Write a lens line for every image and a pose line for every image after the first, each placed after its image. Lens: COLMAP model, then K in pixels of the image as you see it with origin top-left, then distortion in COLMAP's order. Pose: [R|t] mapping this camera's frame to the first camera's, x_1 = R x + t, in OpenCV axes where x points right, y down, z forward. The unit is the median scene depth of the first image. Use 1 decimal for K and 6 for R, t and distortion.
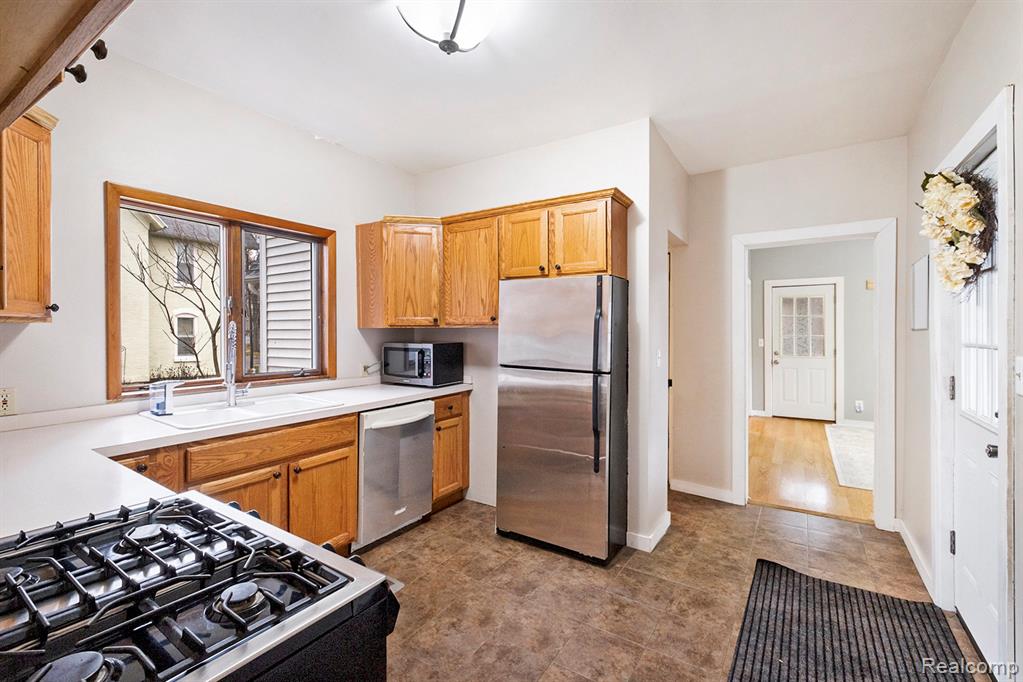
lens RADIAL K [[444.4, 0, 503.4], [0, 444.4, 332.6], [0, 0, 1]] dist [0.001892, -0.001166]
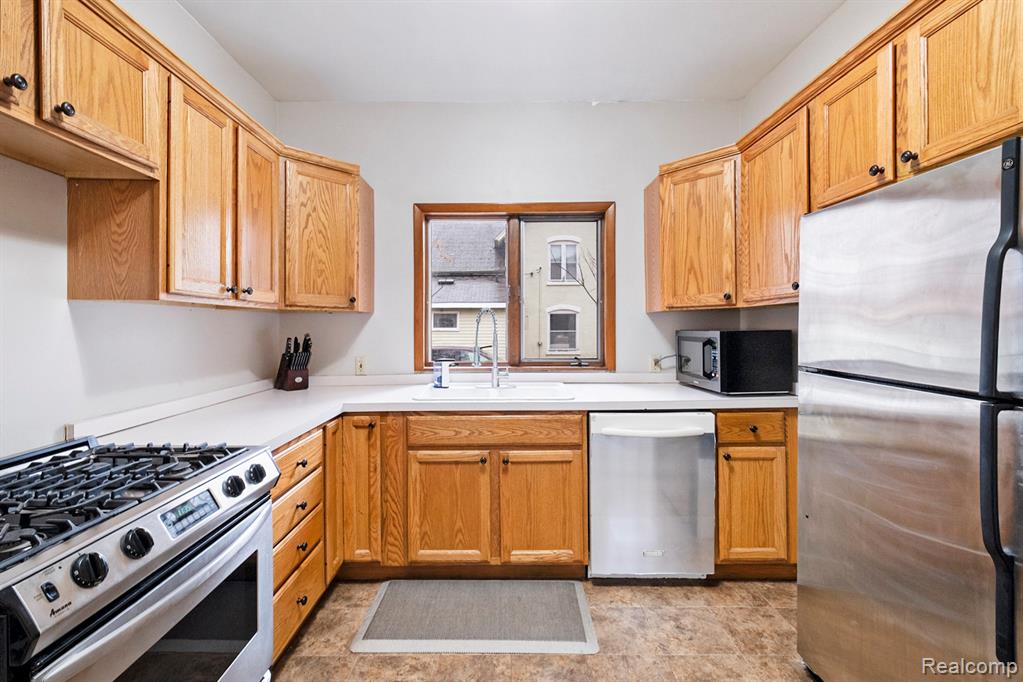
lens RADIAL K [[444.4, 0, 509.5], [0, 444.4, 330.1], [0, 0, 1]] dist [0.001892, -0.001166]
pose [[0.546919, -0.005009, -0.837170, 0.254774], [0.003037, 0.999987, -0.003999, 0.027429], [0.837180, -0.000355, 0.546927, 0.376709]]
